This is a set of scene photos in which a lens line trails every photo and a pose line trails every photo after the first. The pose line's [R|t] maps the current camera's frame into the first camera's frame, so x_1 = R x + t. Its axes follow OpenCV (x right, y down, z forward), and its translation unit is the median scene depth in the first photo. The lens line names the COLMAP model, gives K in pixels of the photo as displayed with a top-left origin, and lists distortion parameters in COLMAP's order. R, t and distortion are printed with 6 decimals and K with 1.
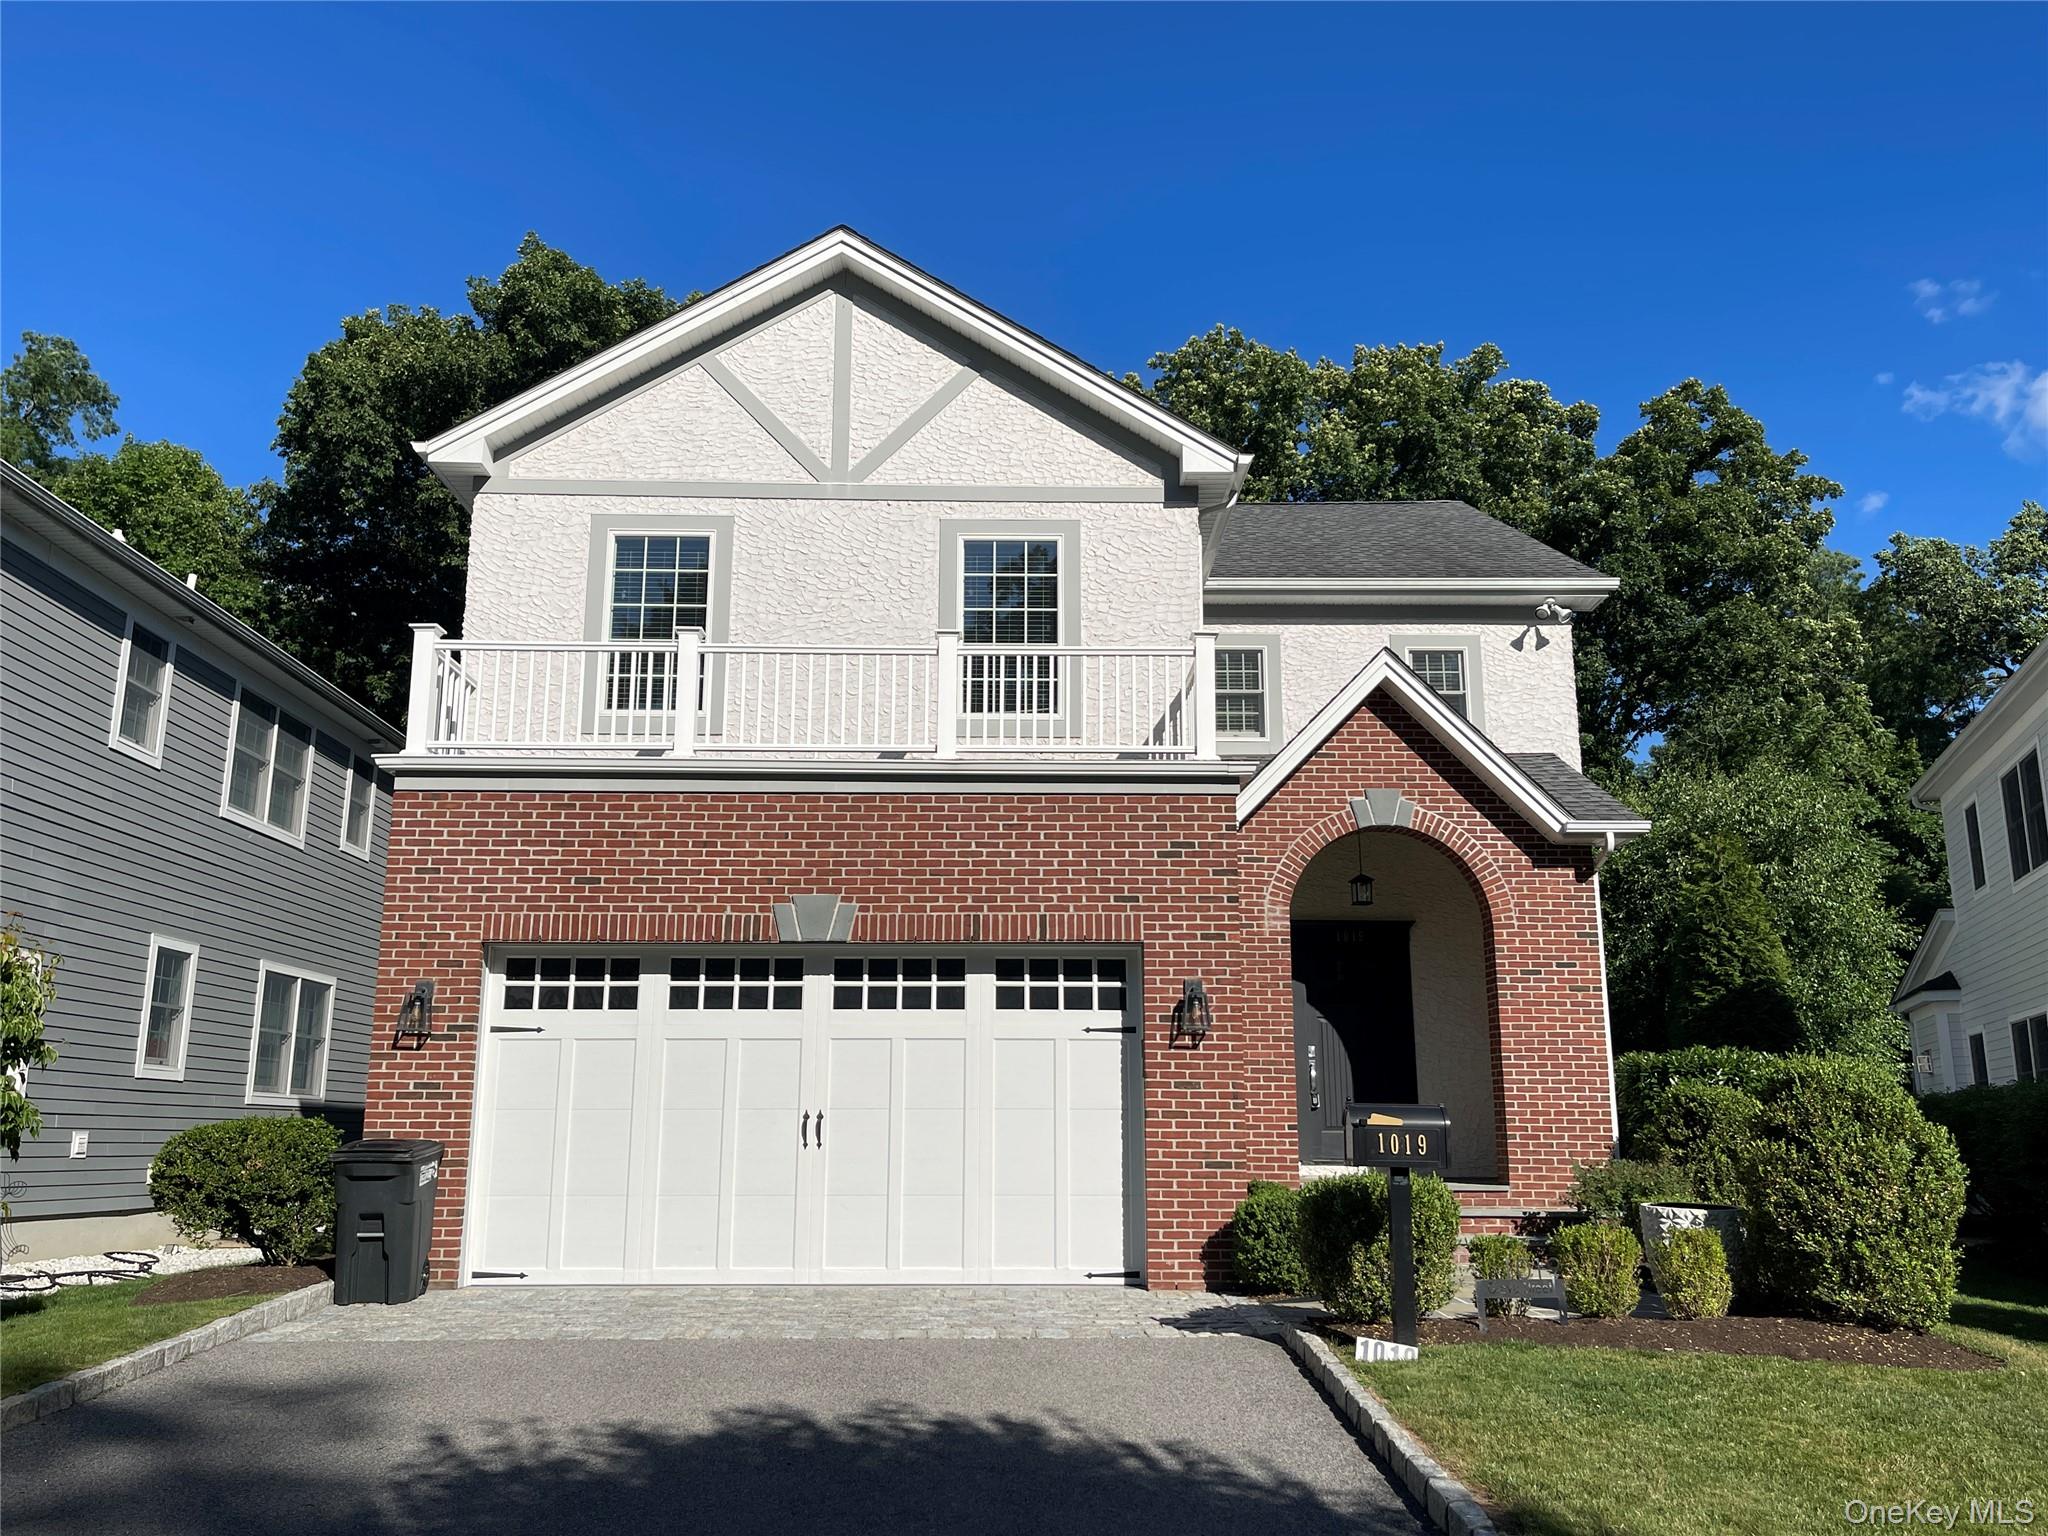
lens RADIAL K [[1588.6, 0, 991.3], [0, 1588.6, 768.8], [0, 0, 1]] dist [0.087878, -0.127182]
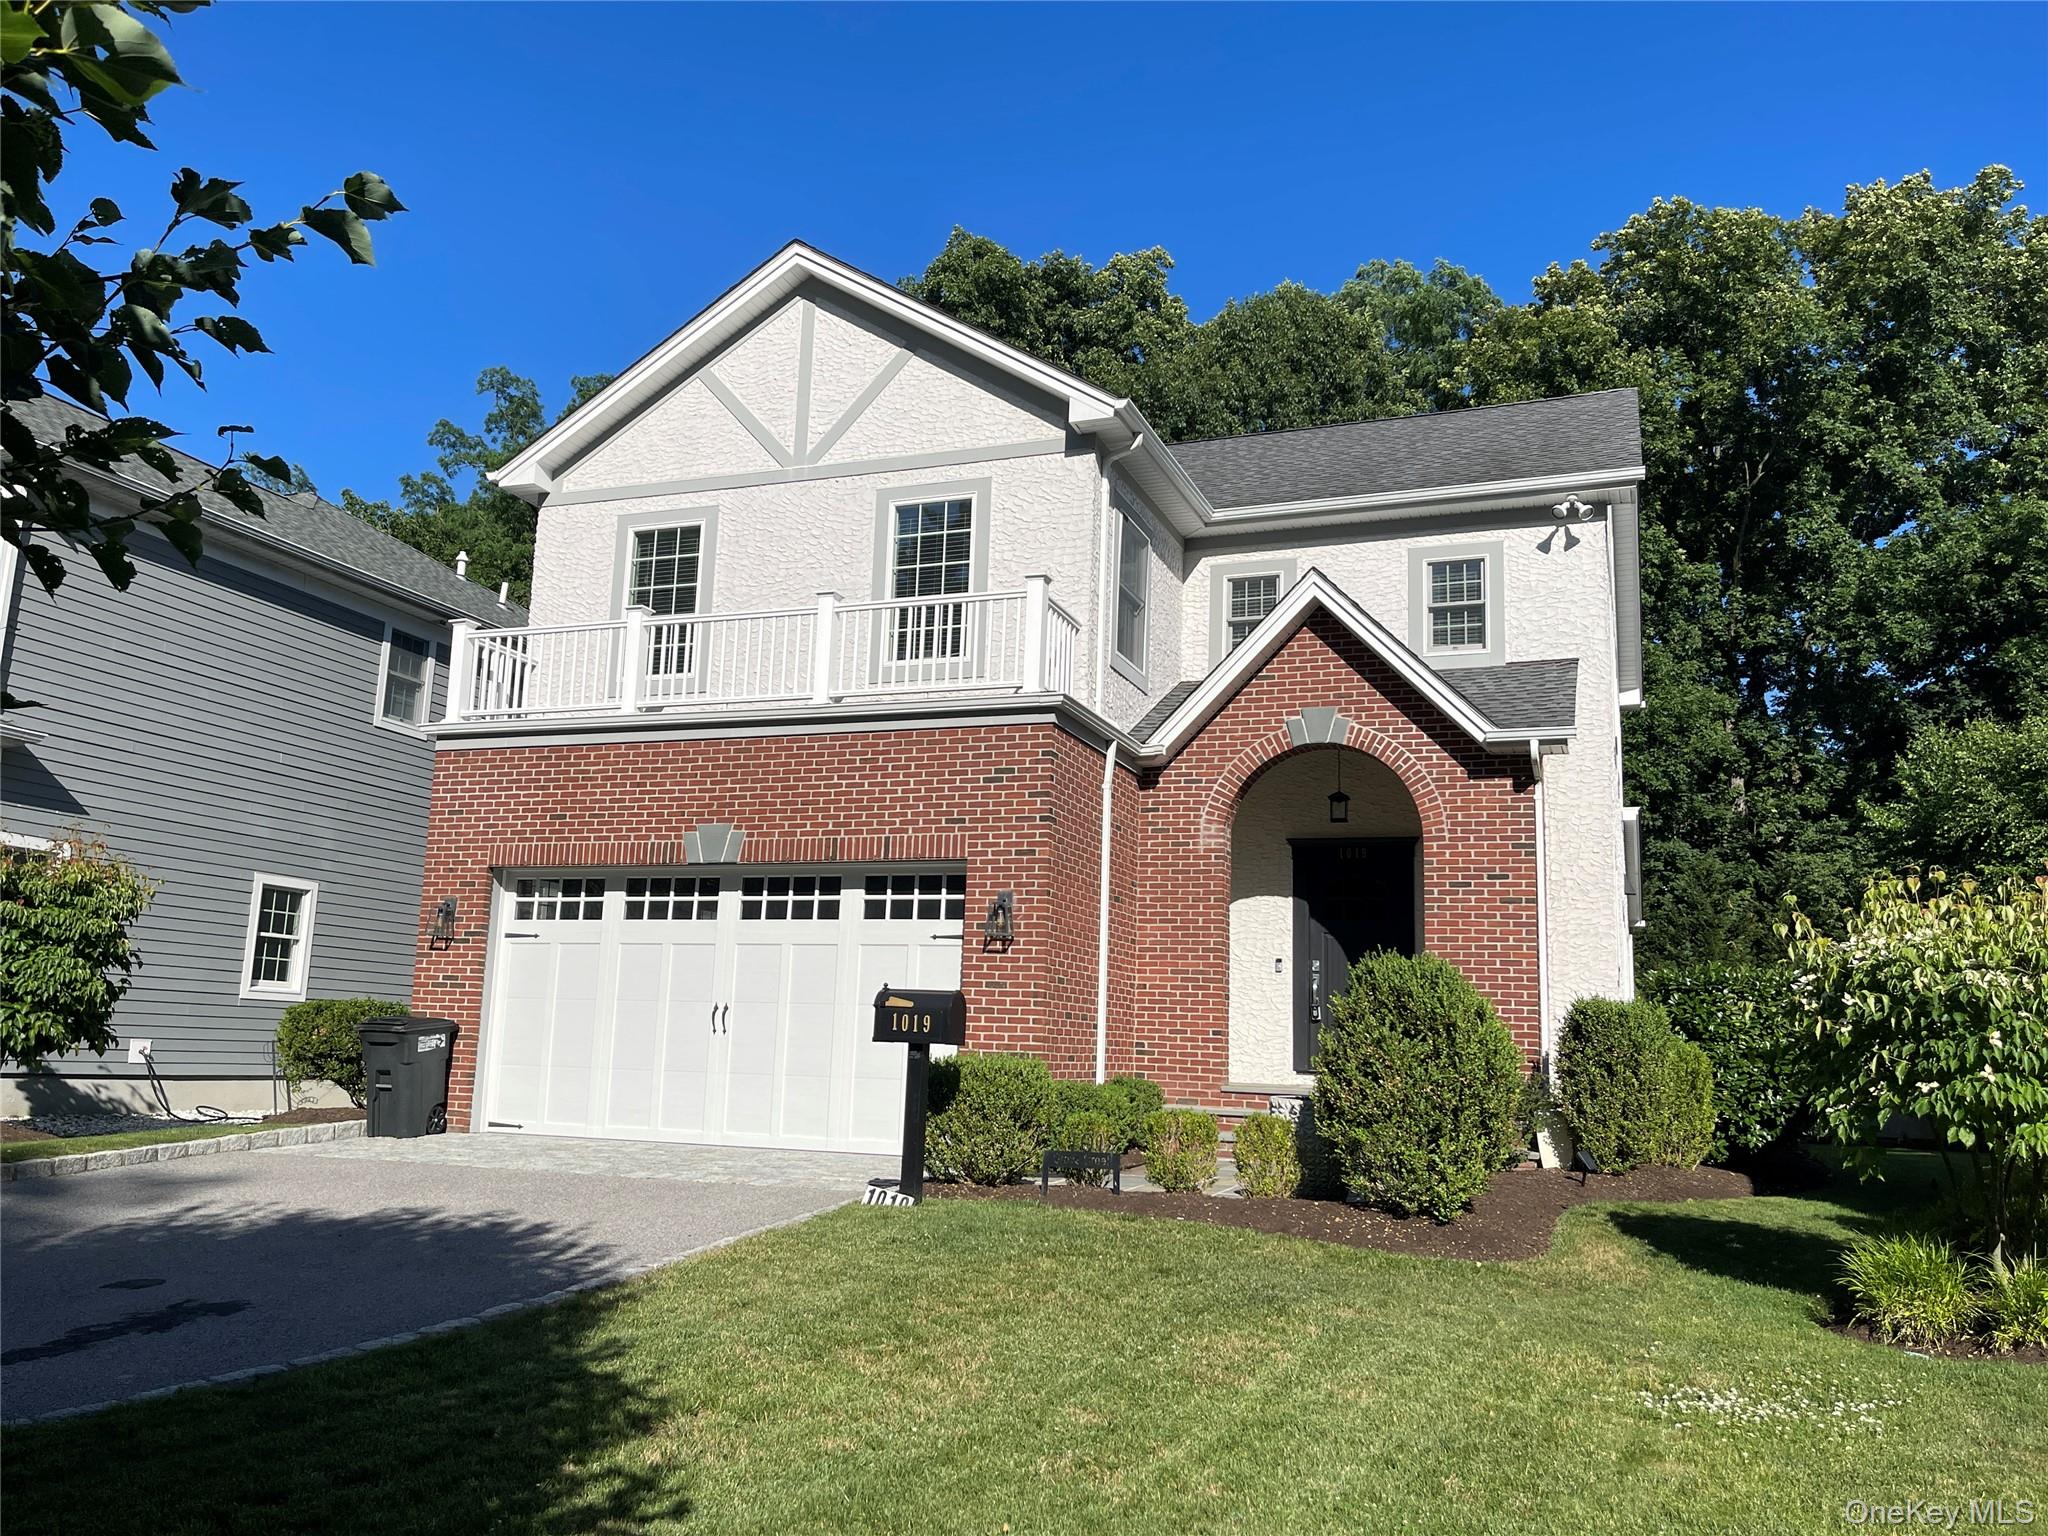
lens RADIAL K [[1588.6, 0, 991.3], [0, 1588.6, 768.8], [0, 0, 1]] dist [0.087878, -0.127182]
pose [[0.924407, -0.038022, -0.379507, 0.464245], [0.052344, 0.998251, 0.027488, 0.013782], [0.377798, -0.045275, 0.924781, -0.020844]]
